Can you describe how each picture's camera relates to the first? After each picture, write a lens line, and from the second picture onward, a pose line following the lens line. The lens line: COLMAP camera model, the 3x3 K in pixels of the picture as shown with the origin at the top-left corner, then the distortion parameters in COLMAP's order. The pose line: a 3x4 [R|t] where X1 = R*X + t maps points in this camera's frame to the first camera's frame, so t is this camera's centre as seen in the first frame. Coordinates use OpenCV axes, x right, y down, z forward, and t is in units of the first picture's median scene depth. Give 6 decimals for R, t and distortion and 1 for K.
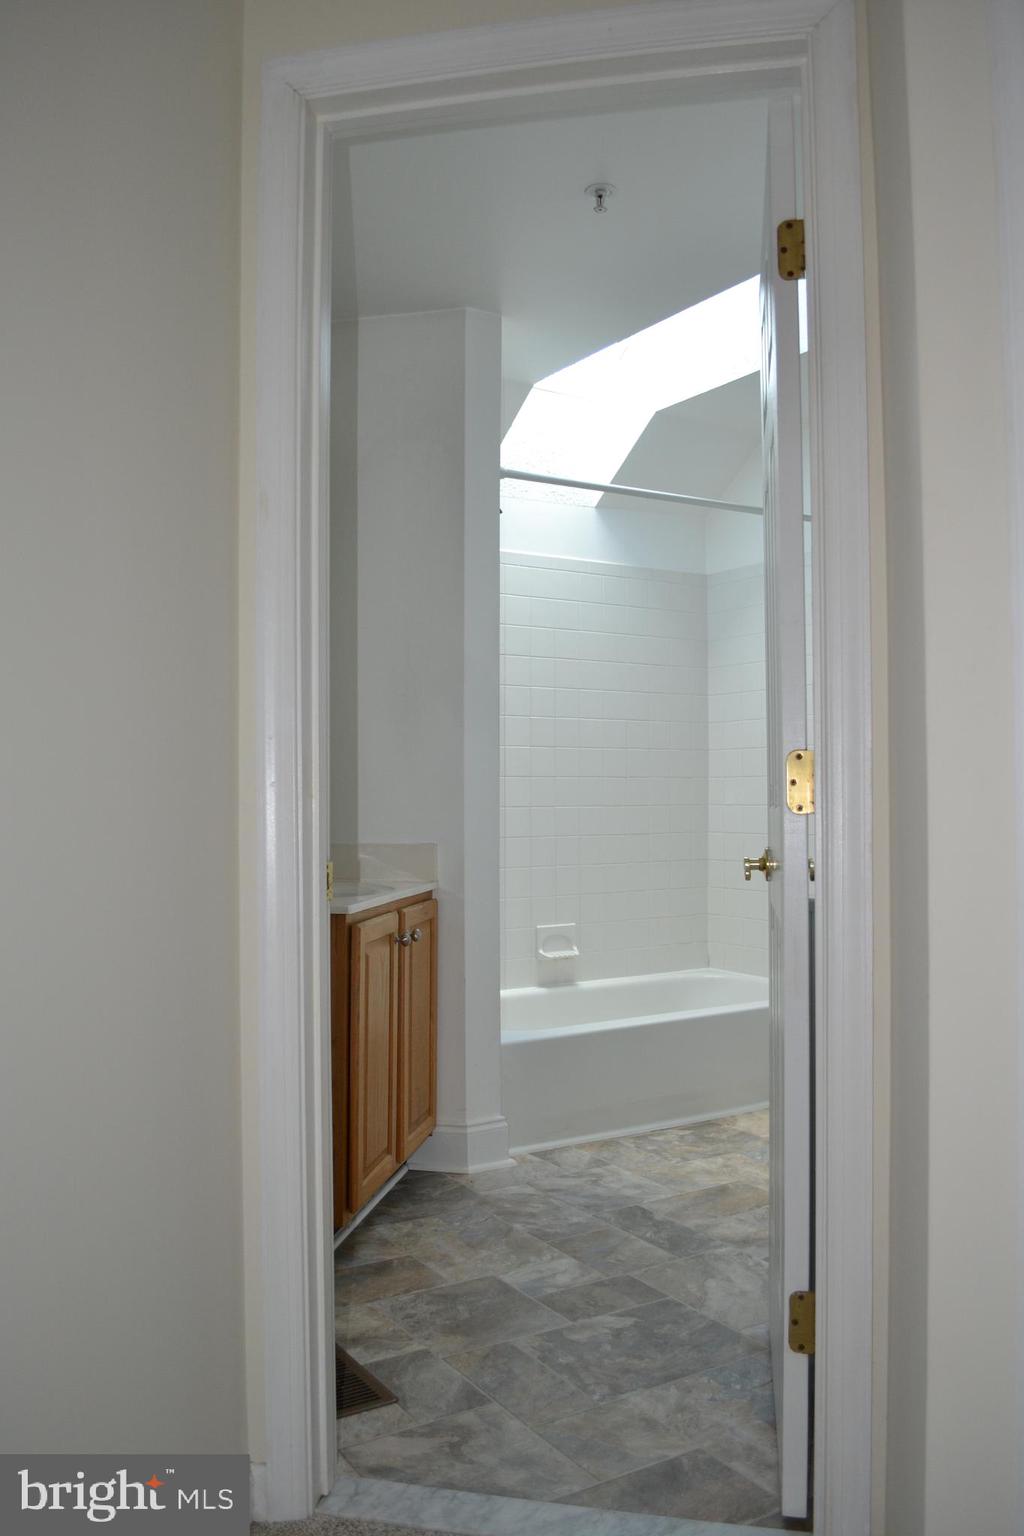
lens RADIAL K [[1224.1, 0, 512.0], [0, 1224.1, 768.0], [0, 0, 1]] dist [-0.069936, -0.002156]
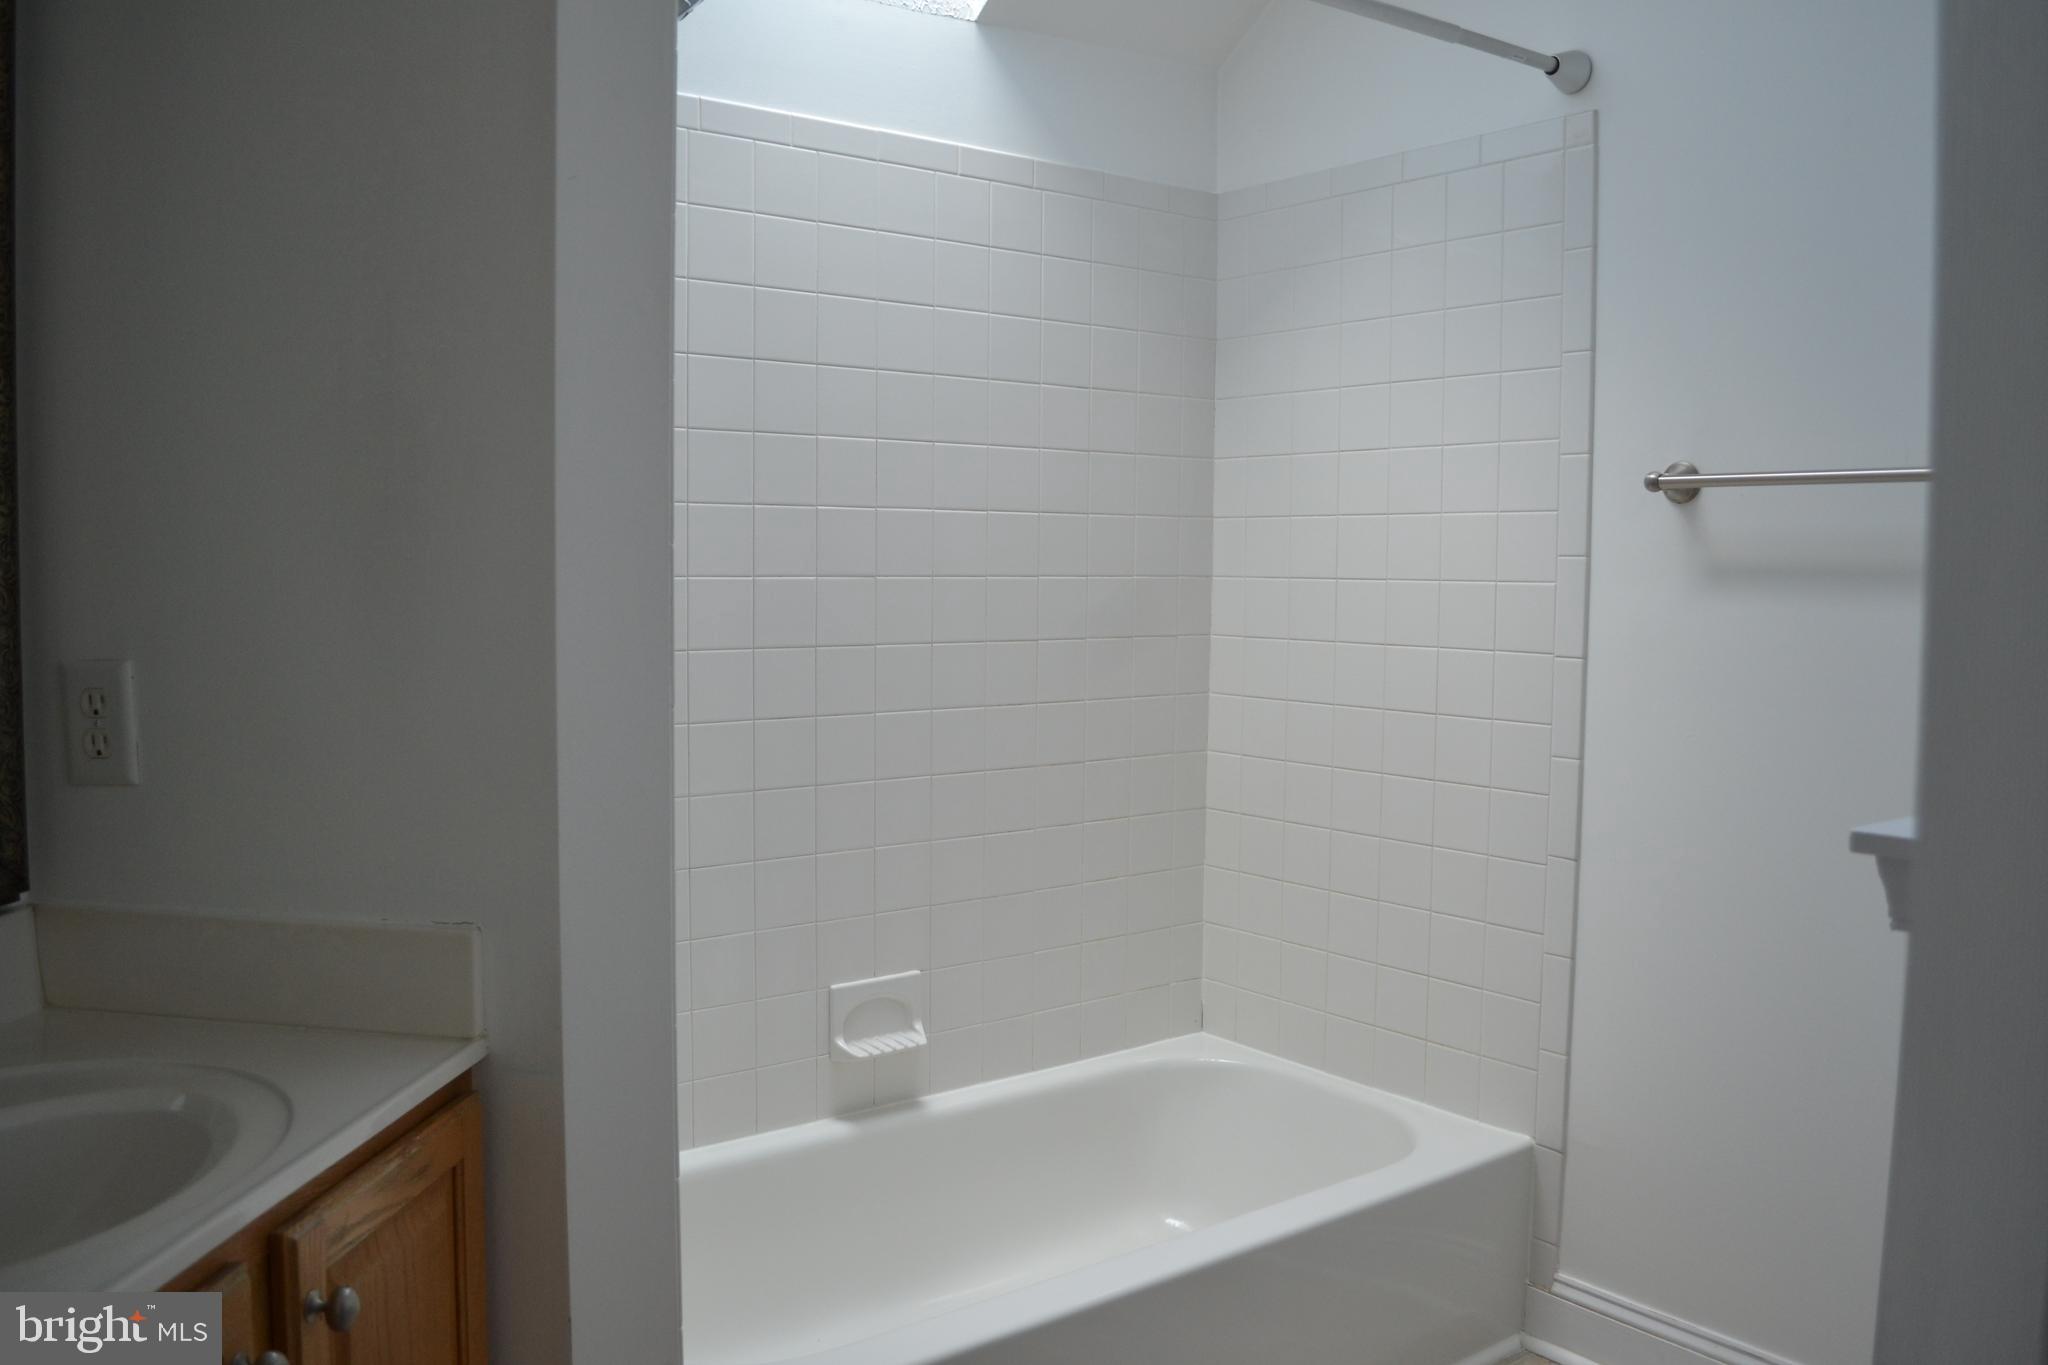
lens RADIAL K [[1632.2, 0, 1024.0], [0, 1632.2, 682.5], [0, 0, 1]] dist [-0.069936, -0.002156]
pose [[0.995705, 0.005310, 0.092427, 0.034357], [-0.014593, 0.994875, 0.100055, -0.038491], [-0.091422, -0.100974, 0.990680, 0.417681]]
